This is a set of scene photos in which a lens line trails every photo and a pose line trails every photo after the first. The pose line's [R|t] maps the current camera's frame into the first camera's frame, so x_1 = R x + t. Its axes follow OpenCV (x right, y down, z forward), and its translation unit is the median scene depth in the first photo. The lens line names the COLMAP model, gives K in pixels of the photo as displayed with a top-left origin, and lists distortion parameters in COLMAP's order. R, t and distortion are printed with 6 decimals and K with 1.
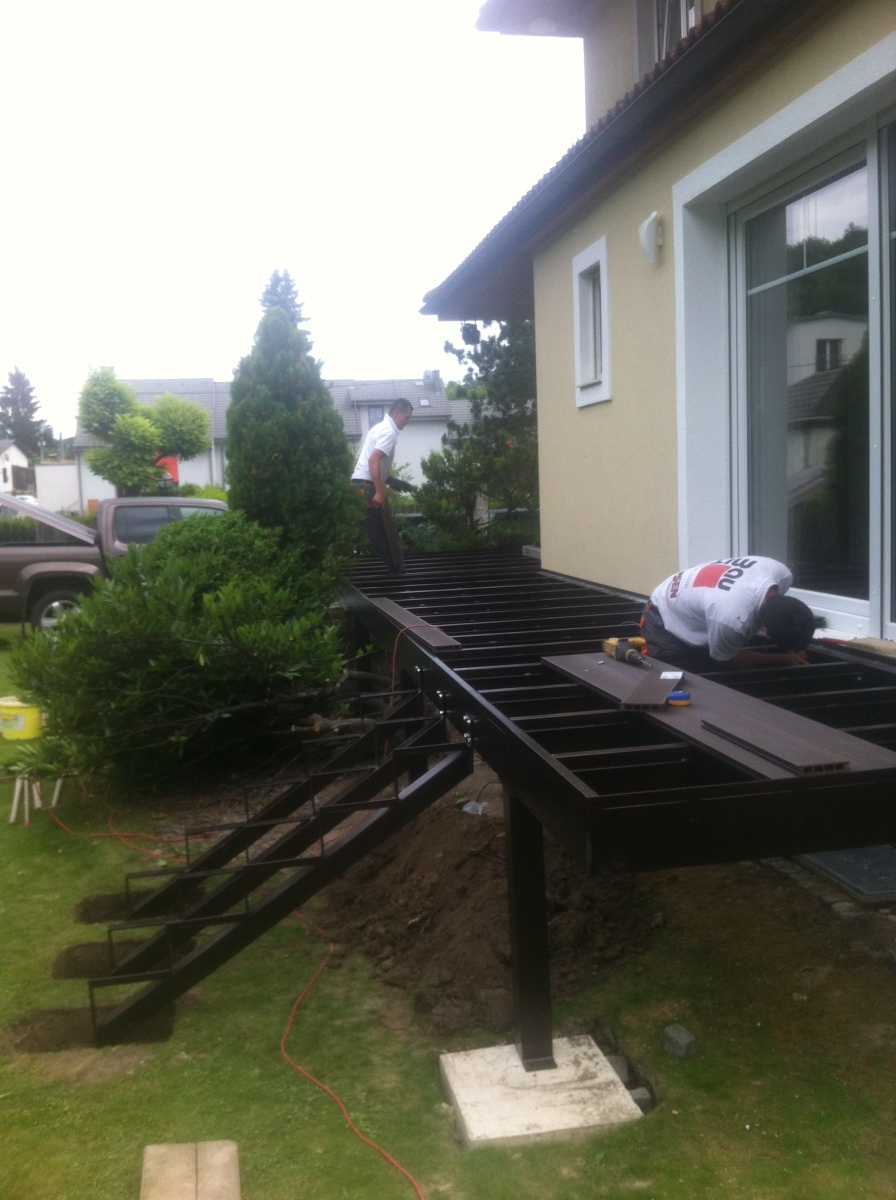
lens RADIAL K [[1205.0, 0, 415.8], [0, 1205.0, 602.5], [0, 0, 1]] dist [-0.010864, -0.023507]
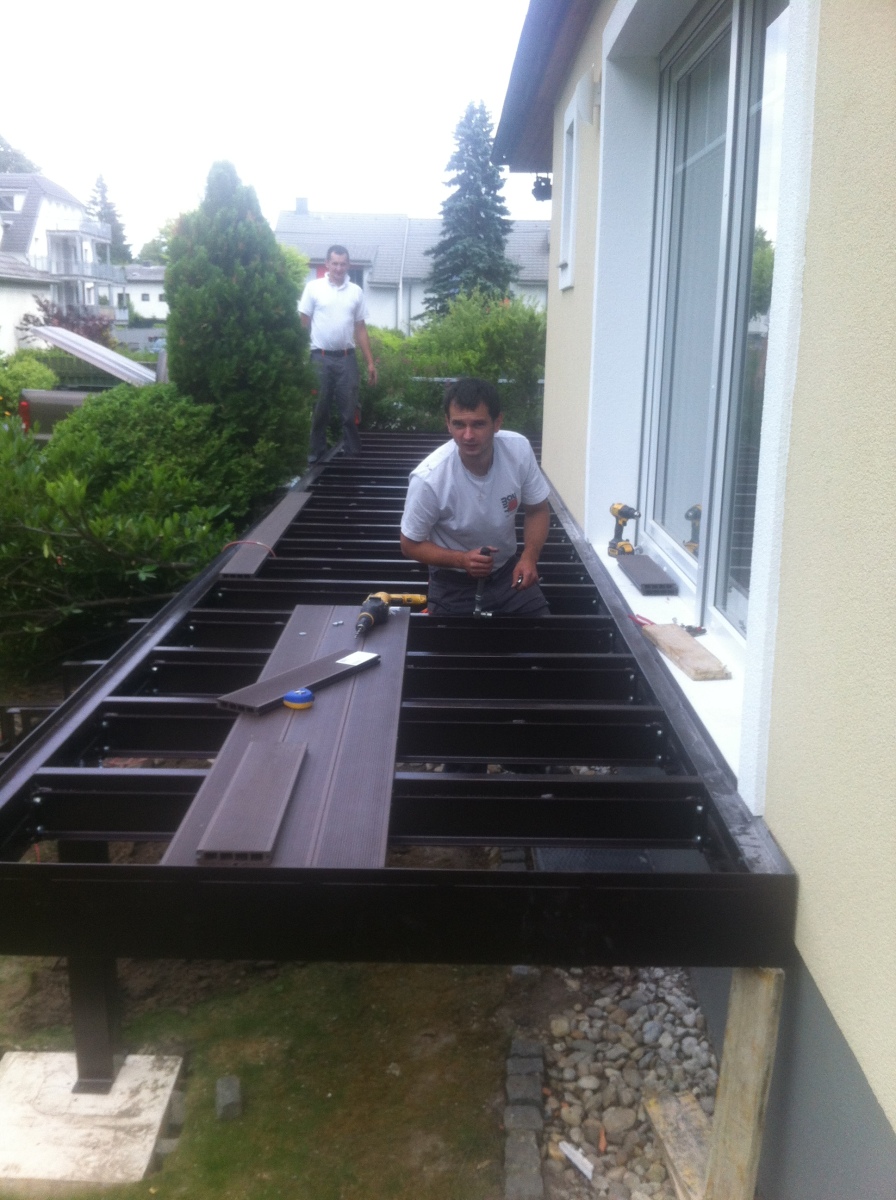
lens RADIAL K [[1205.0, 0, 415.8], [0, 1205.0, 602.5], [0, 0, 1]] dist [-0.010864, -0.023507]
pose [[0.973644, 0.109911, -0.199842, 0.242037], [-0.083068, 0.986930, 0.138091, -0.054220], [0.212407, -0.117851, 0.970049, 0.124497]]
